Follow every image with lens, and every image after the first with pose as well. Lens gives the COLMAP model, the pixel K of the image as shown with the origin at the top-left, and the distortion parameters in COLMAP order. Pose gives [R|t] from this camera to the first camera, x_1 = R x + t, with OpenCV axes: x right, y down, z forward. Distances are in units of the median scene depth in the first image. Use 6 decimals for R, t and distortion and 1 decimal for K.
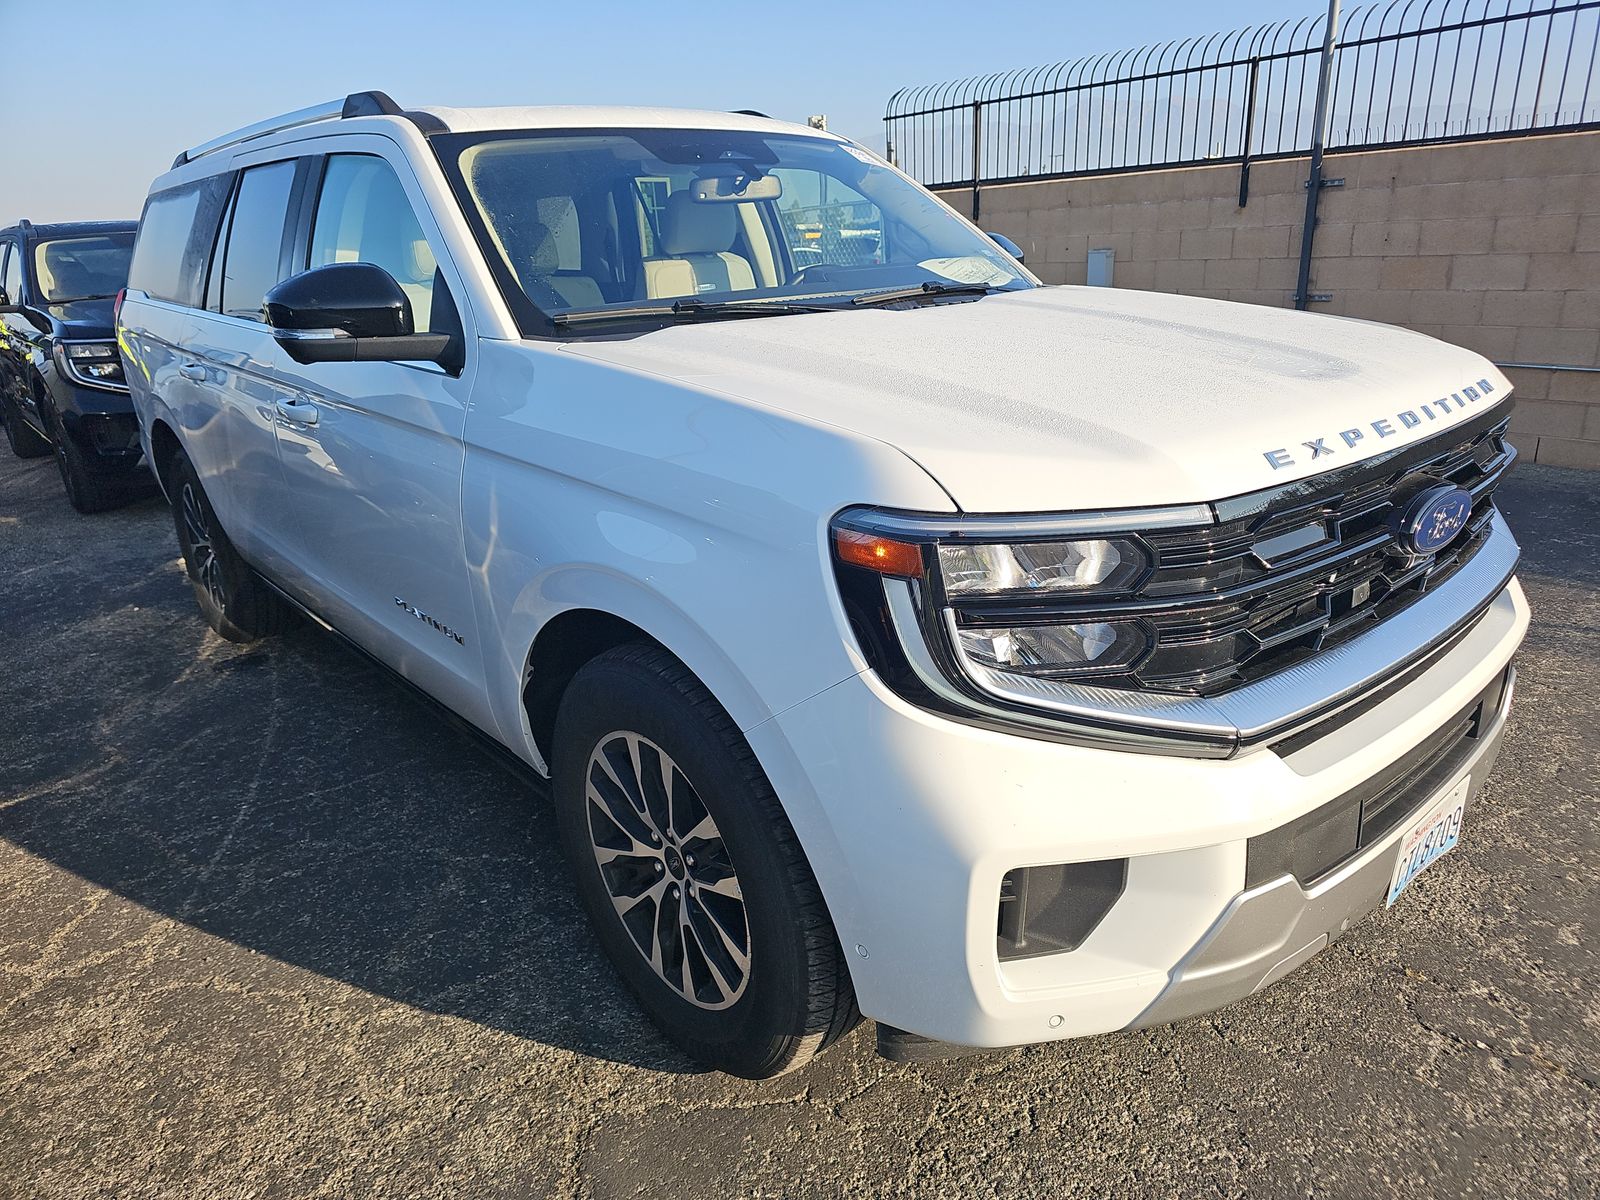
lens RADIAL K [[1069.9, 0, 806.9], [0, 1069.9, 599.8], [0, 0, 1]] dist [0.026140, 0.000424]
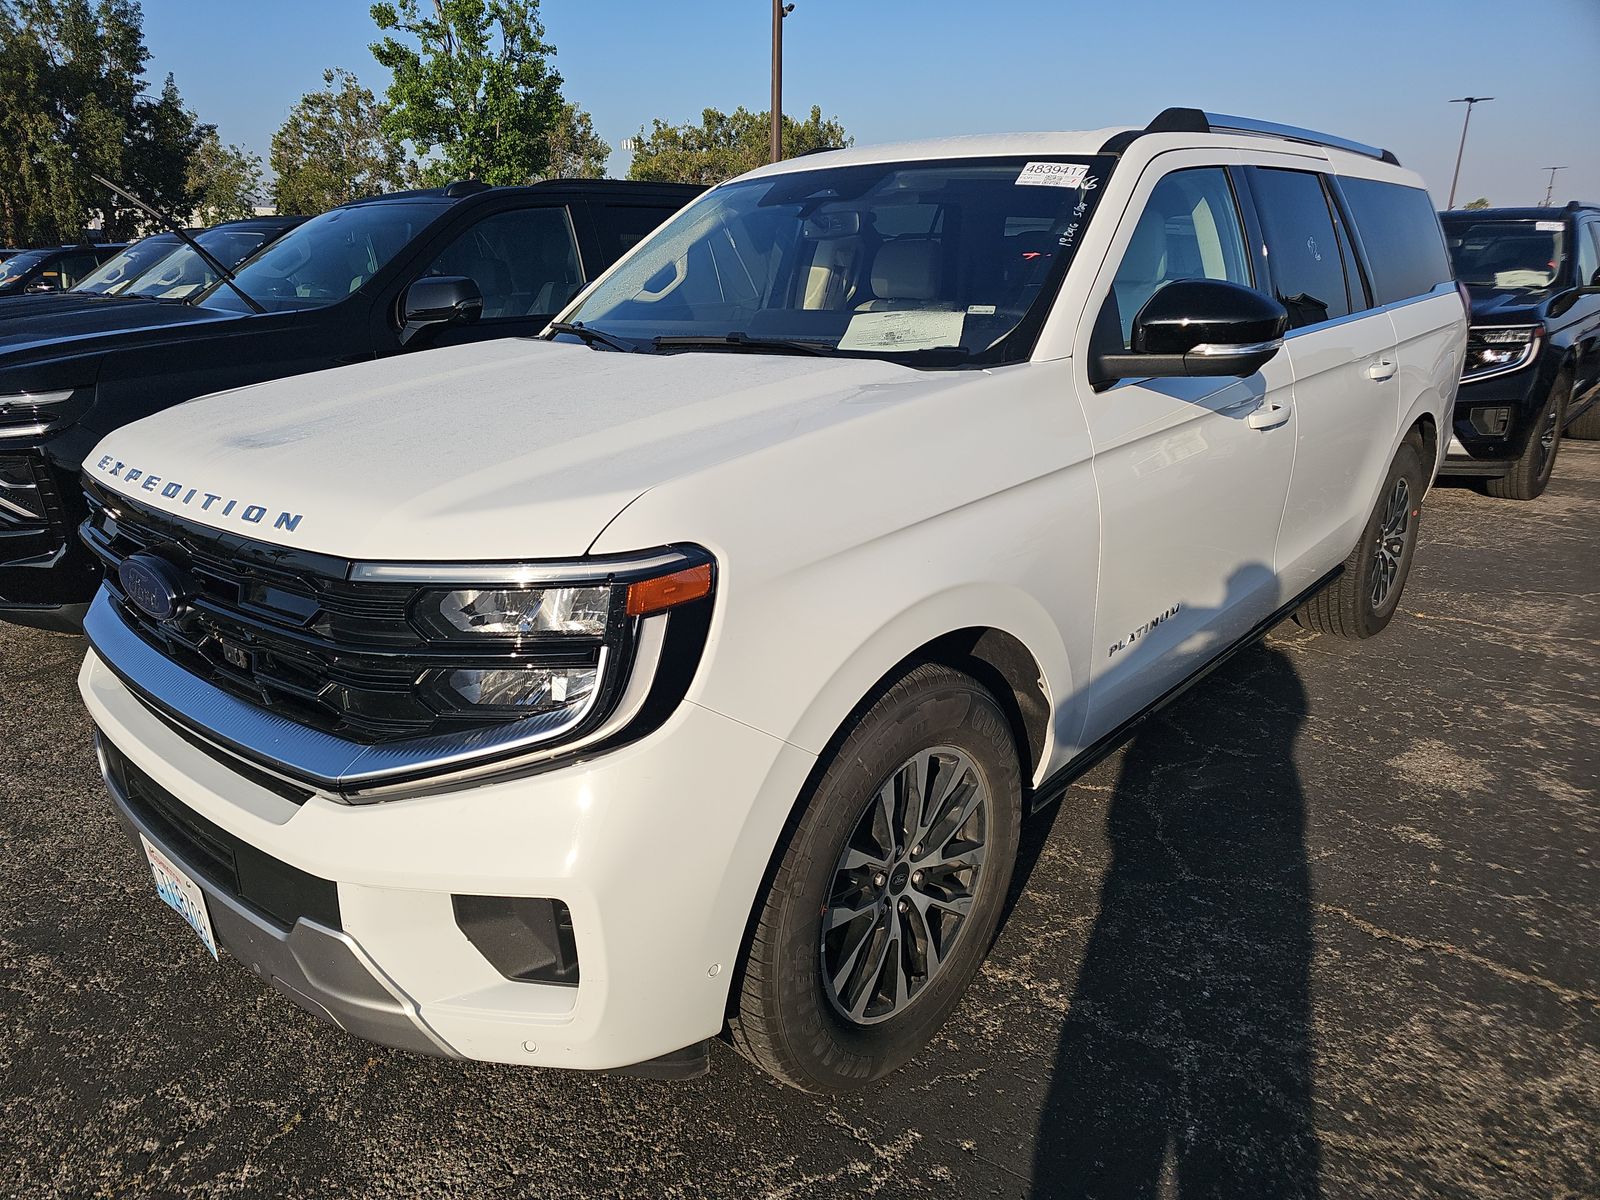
lens RADIAL K [[1069.9, 0, 806.9], [0, 1069.9, 599.8], [0, 0, 1]] dist [0.026140, 0.000424]
pose [[0.101400, 0.335284, -0.936644, 1.561846], [-0.305303, 0.906554, 0.291461, -0.539016], [0.946841, 0.256406, 0.194288, 1.330957]]
